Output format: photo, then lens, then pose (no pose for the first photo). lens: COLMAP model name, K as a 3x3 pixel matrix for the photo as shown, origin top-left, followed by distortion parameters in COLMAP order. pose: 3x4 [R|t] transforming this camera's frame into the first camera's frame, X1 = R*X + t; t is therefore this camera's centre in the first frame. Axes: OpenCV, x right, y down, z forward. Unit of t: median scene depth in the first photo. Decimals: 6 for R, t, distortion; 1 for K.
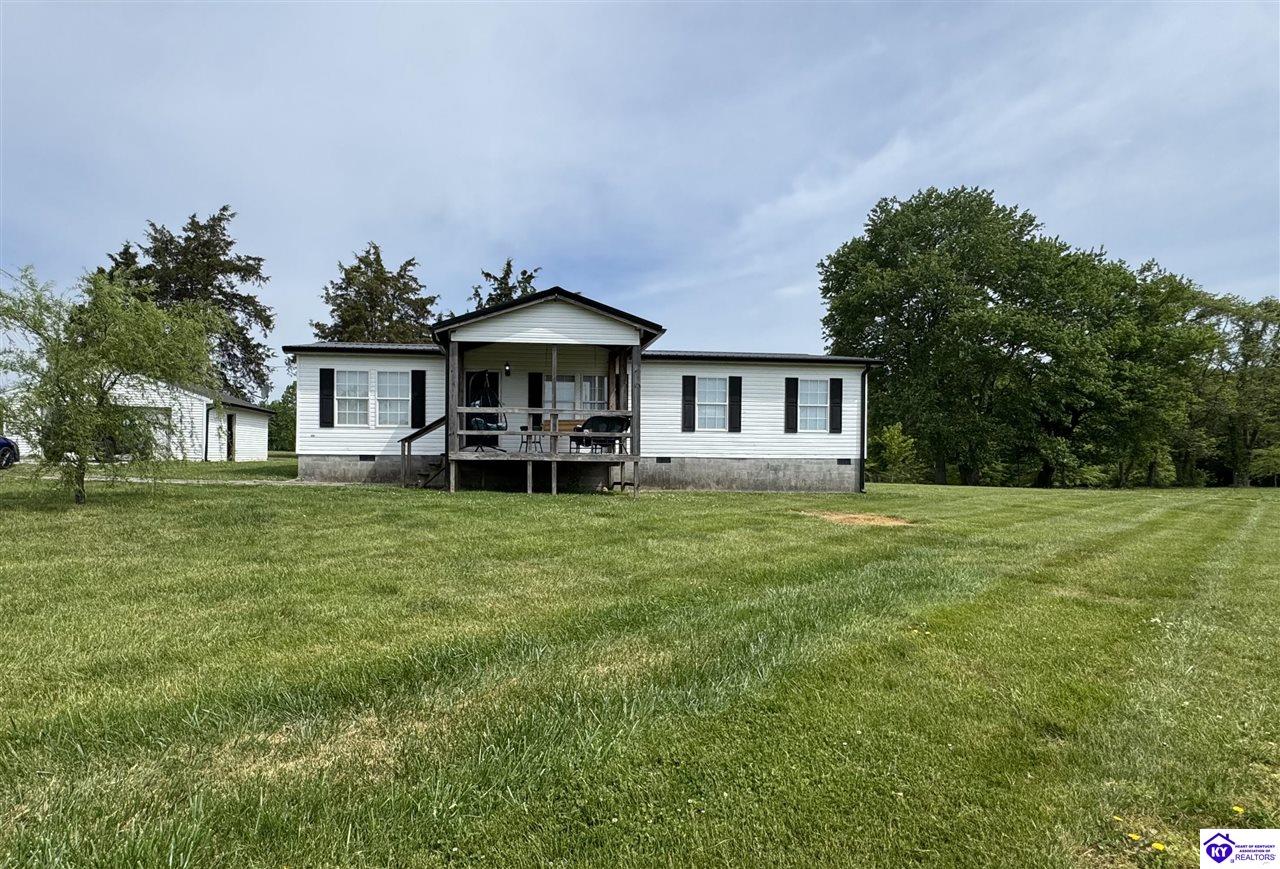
lens RADIAL K [[590.4, 0, 639.2], [0, 590.4, 465.0], [0, 0, 1]] dist [-0.000568, -0.000107]
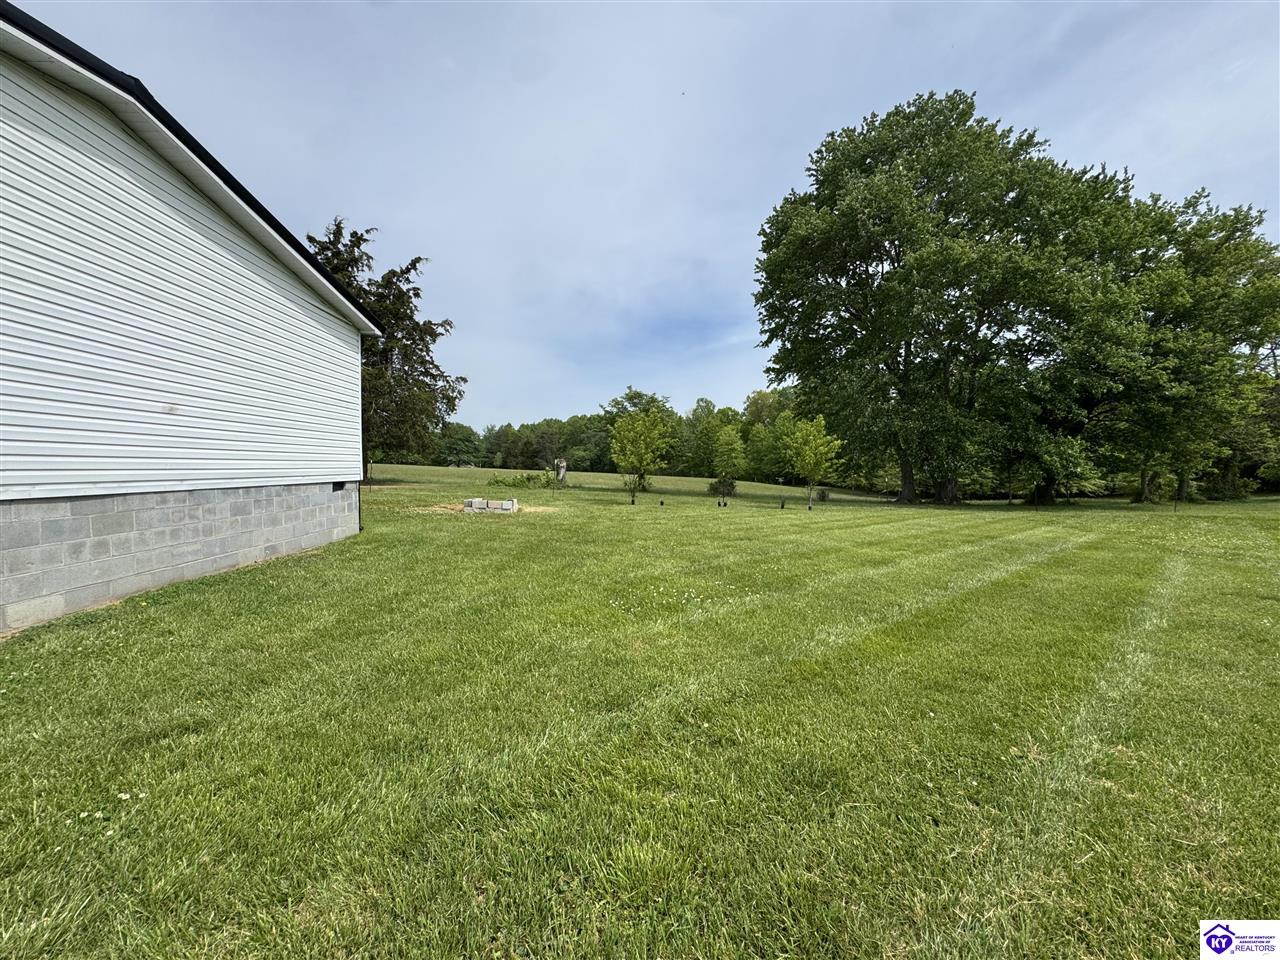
lens RADIAL K [[515.4, 0, 641.6], [0, 515.4, 480.8], [0, 0, 1]] dist [-0.001015, -0.000334]
pose [[0.998758, -0.007120, -0.049316, 0.216571], [0.007875, 0.999855, 0.015121, -0.007949], [0.049201, -0.015490, 0.998669, 0.336268]]
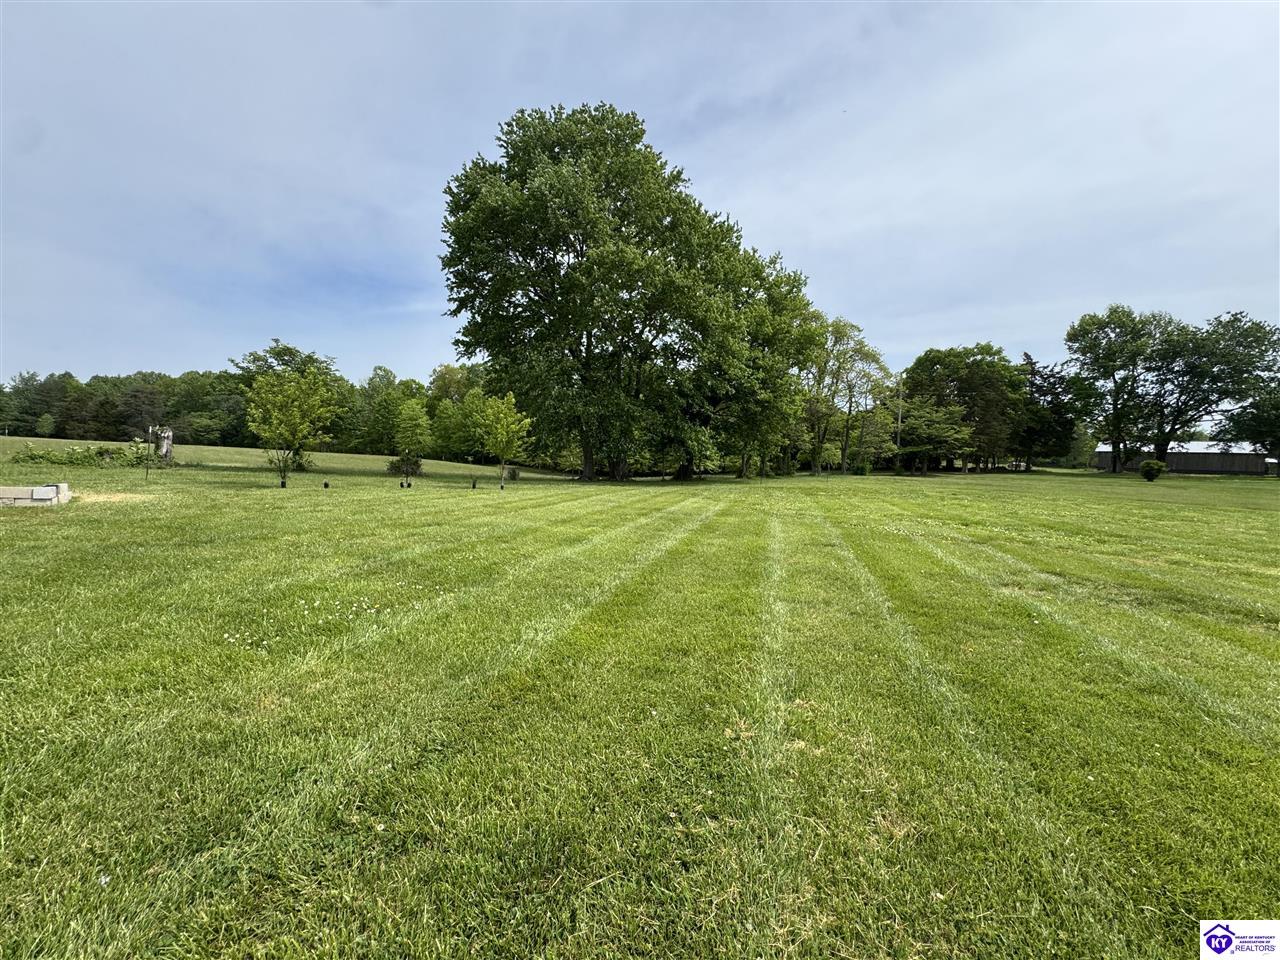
lens RADIAL K [[515.4, 0, 641.6], [0, 515.4, 480.8], [0, 0, 1]] dist [-0.001015, -0.000334]
pose [[0.859958, -0.019779, 0.509982, 0.218087], [-0.009893, 0.998415, 0.055406, -0.007513], [-0.510270, -0.052692, 0.858399, 0.349702]]
